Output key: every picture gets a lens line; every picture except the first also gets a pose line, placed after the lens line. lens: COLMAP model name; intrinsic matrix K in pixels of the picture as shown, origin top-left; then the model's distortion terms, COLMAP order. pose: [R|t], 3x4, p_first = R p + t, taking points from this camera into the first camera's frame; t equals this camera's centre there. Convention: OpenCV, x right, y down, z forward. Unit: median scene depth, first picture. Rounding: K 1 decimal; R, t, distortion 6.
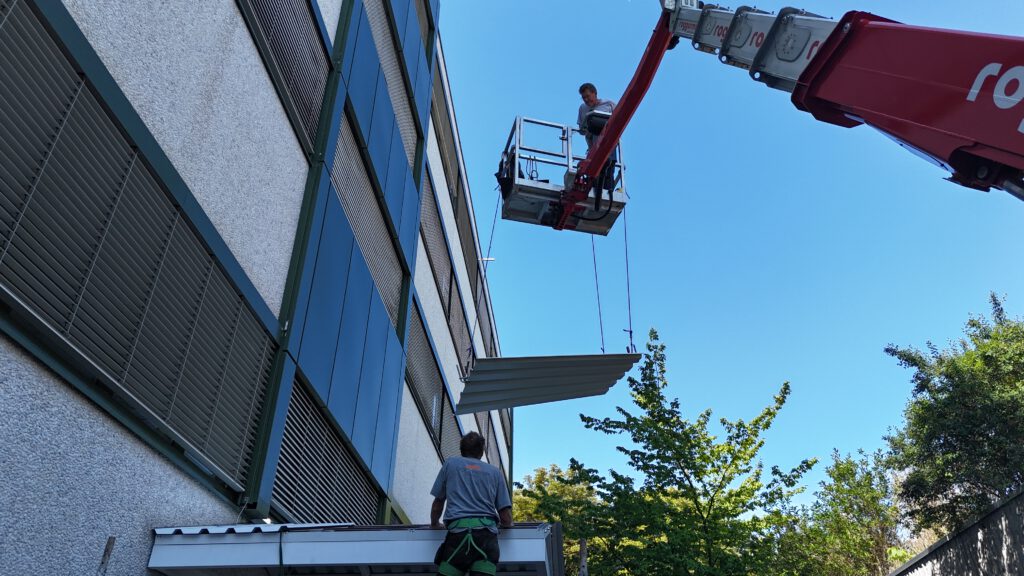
lens RADIAL K [[755.1, 0, 512.0], [0, 755.1, 288.0], [0, 0, 1]] dist [0.055943, -0.009540]
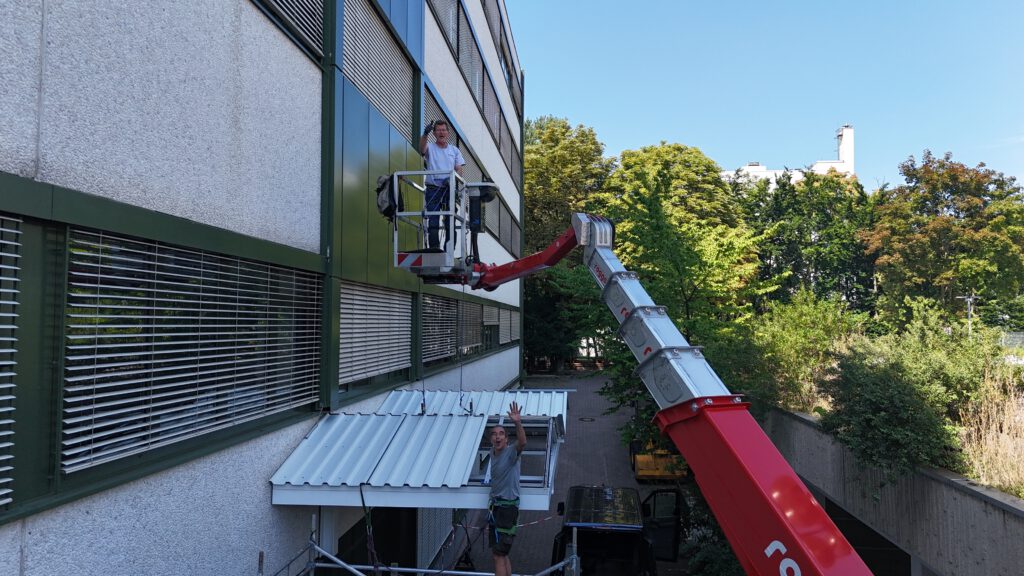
lens RADIAL K [[755.1, 0, 512.0], [0, 755.1, 288.0], [0, 0, 1]] dist [0.055943, -0.009540]
pose [[0.999714, -0.015322, -0.018347, -0.001577], [0.022226, 0.878342, 0.477516, -0.521521], [0.008798, -0.477788, 0.878431, -0.028773]]
